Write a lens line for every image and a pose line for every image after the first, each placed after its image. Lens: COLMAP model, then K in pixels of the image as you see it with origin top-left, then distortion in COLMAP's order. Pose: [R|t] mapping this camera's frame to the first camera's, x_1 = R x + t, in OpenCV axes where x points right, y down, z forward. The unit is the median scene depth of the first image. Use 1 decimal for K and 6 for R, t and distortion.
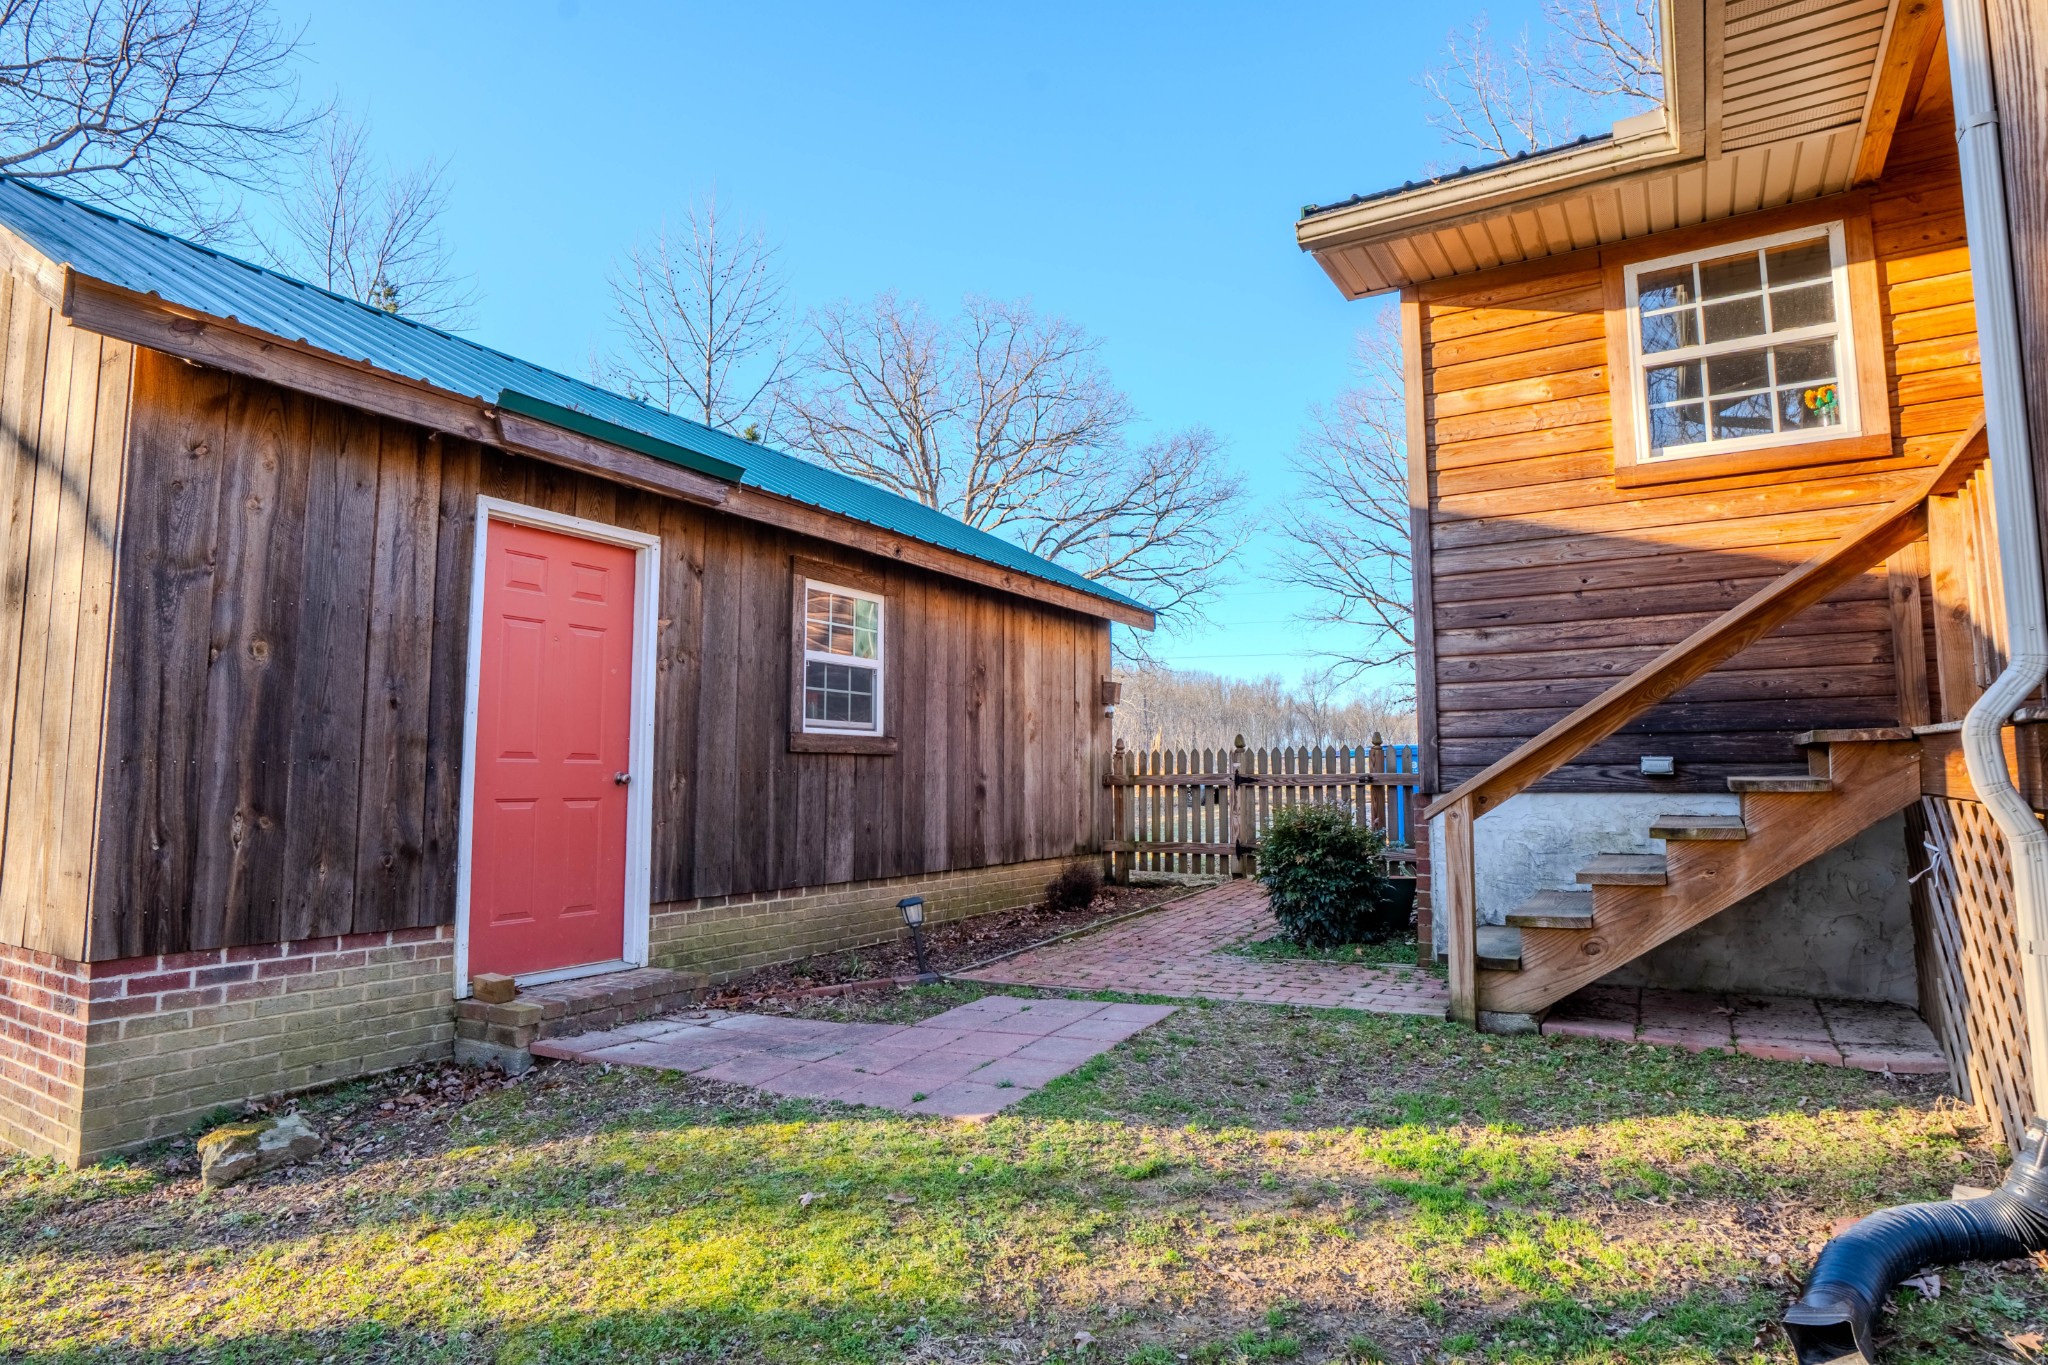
lens RADIAL K [[1042.8, 0, 1024.0], [0, 1042.8, 682.5], [0, 0, 1]] dist [-0.054148, 0.017176]
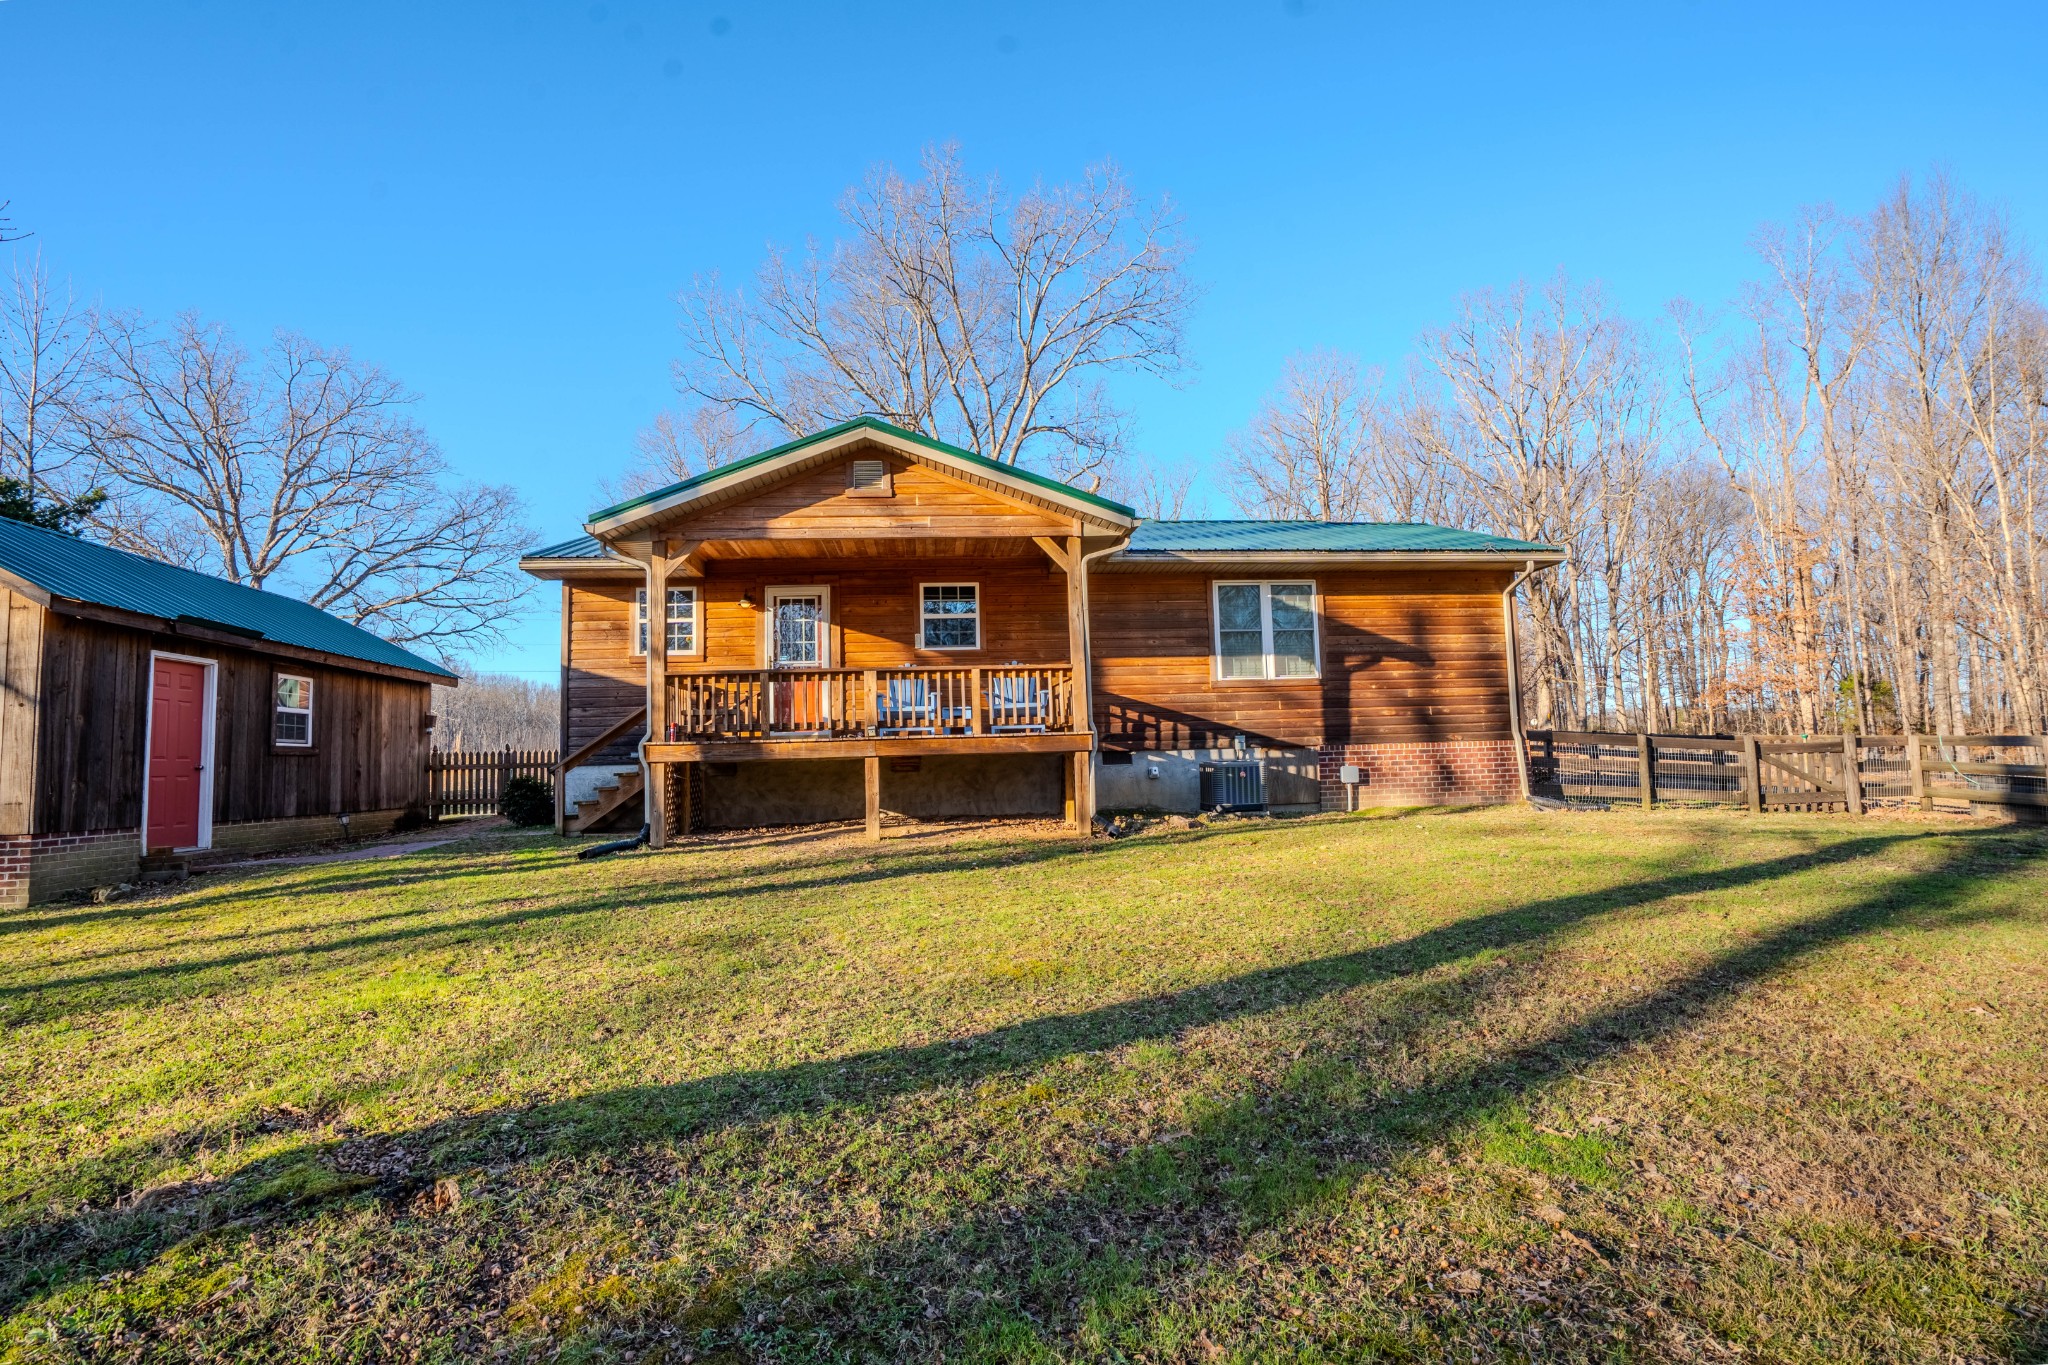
lens RADIAL K [[1042.8, 0, 1024.0], [0, 1042.8, 682.5], [0, 0, 1]] dist [-0.054148, 0.017176]
pose [[0.808897, 0.024279, 0.587449, -0.185918], [-0.025608, 0.999654, -0.006054, -0.101608], [-0.587393, -0.010147, 0.809238, -1.497302]]
